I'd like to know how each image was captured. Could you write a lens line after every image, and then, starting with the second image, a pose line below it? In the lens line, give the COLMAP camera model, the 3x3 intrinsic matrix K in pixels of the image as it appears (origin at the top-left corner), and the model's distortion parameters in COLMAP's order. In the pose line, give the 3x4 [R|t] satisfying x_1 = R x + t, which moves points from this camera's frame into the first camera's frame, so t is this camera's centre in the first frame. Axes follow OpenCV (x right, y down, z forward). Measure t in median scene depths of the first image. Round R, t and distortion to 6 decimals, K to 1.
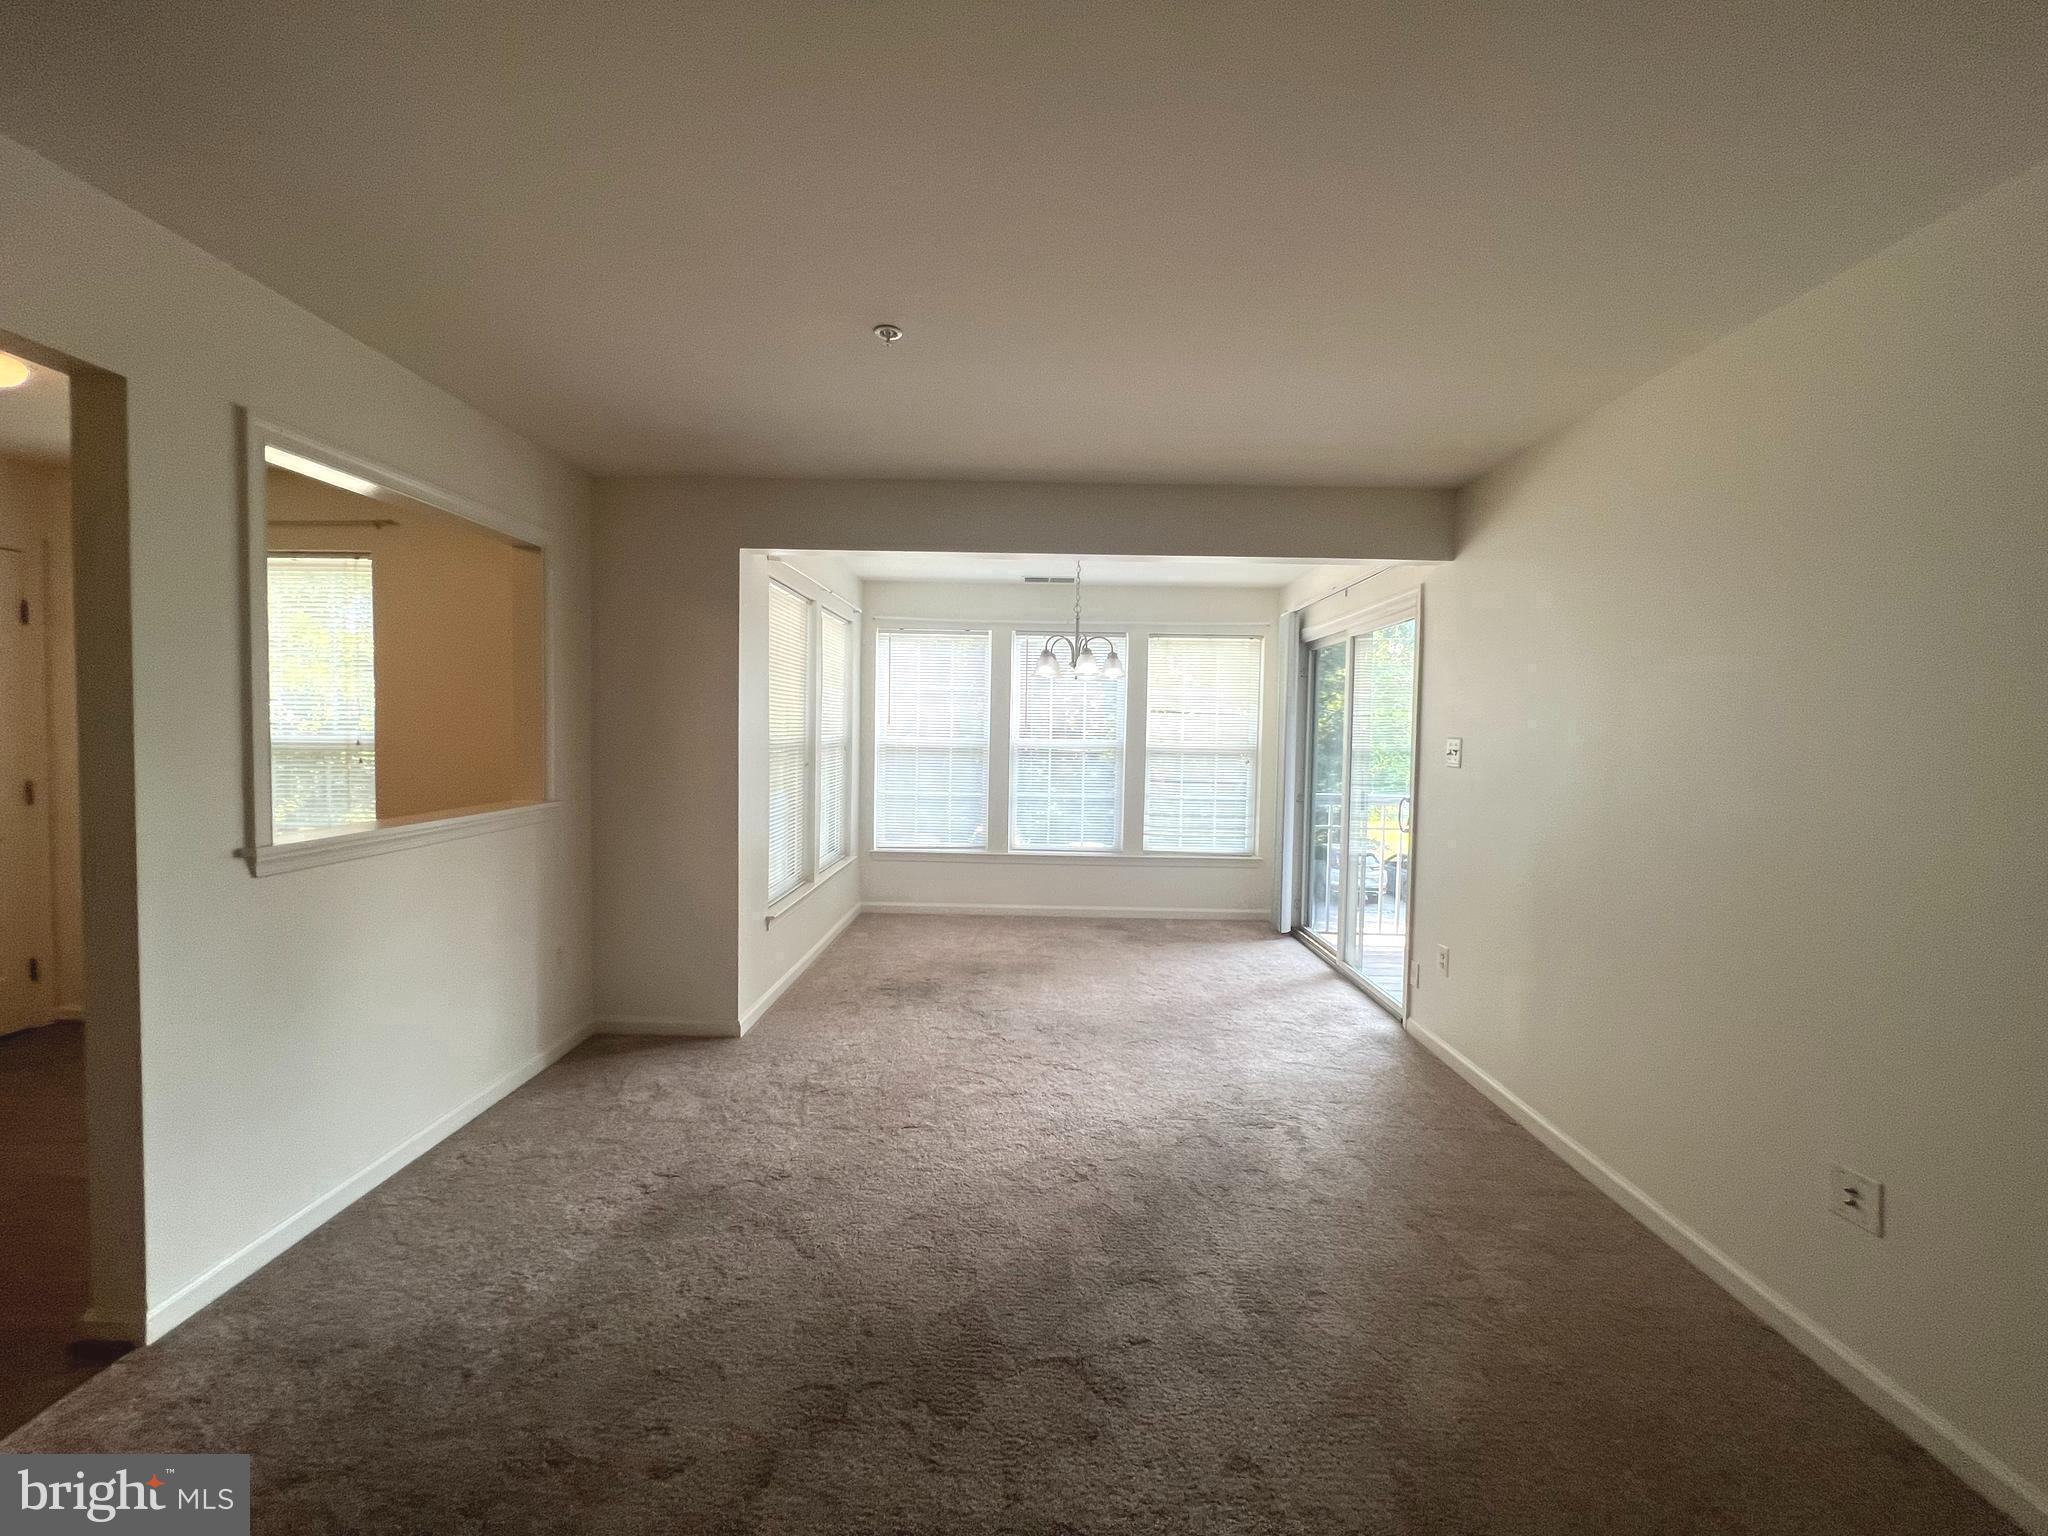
lens RADIAL K [[825.7, 0, 1020.6], [0, 825.7, 765.6], [0, 0, 1]] dist [-0.003877, 0.002060]
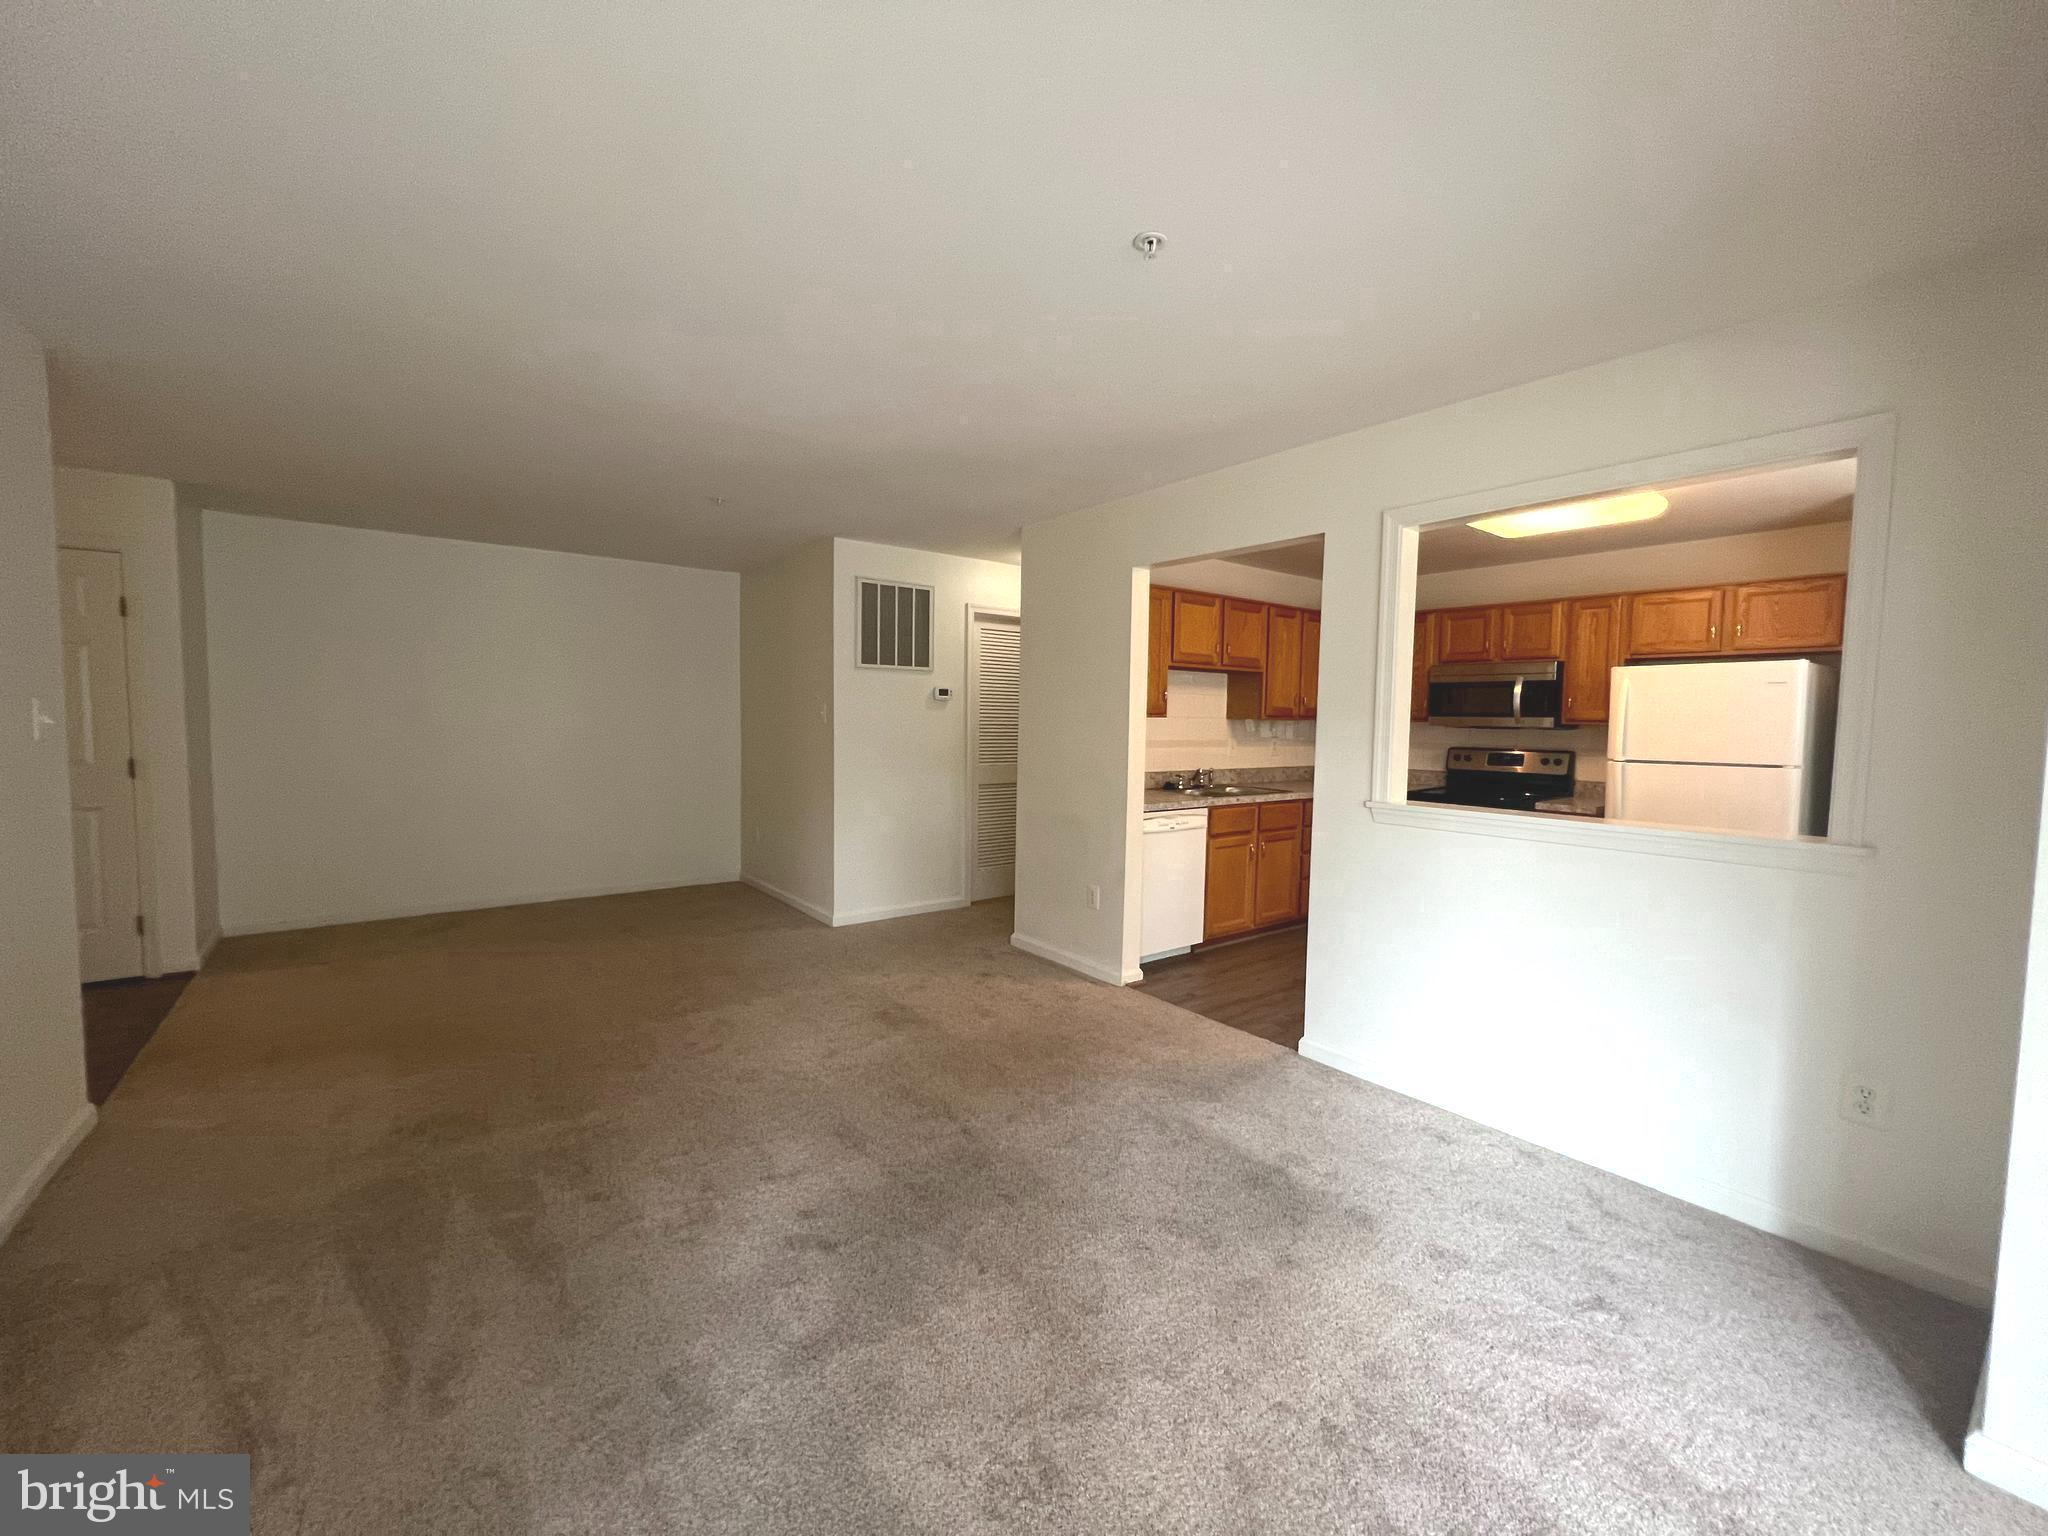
lens RADIAL K [[825.7, 0, 1020.6], [0, 825.7, 765.6], [0, 0, 1]] dist [-0.003877, 0.002060]
pose [[-0.784148, 0.006941, -0.620535, 0.224690], [-0.056500, 0.994986, 0.082527, -0.025553], [0.617996, 0.099774, -0.779824, 0.775872]]
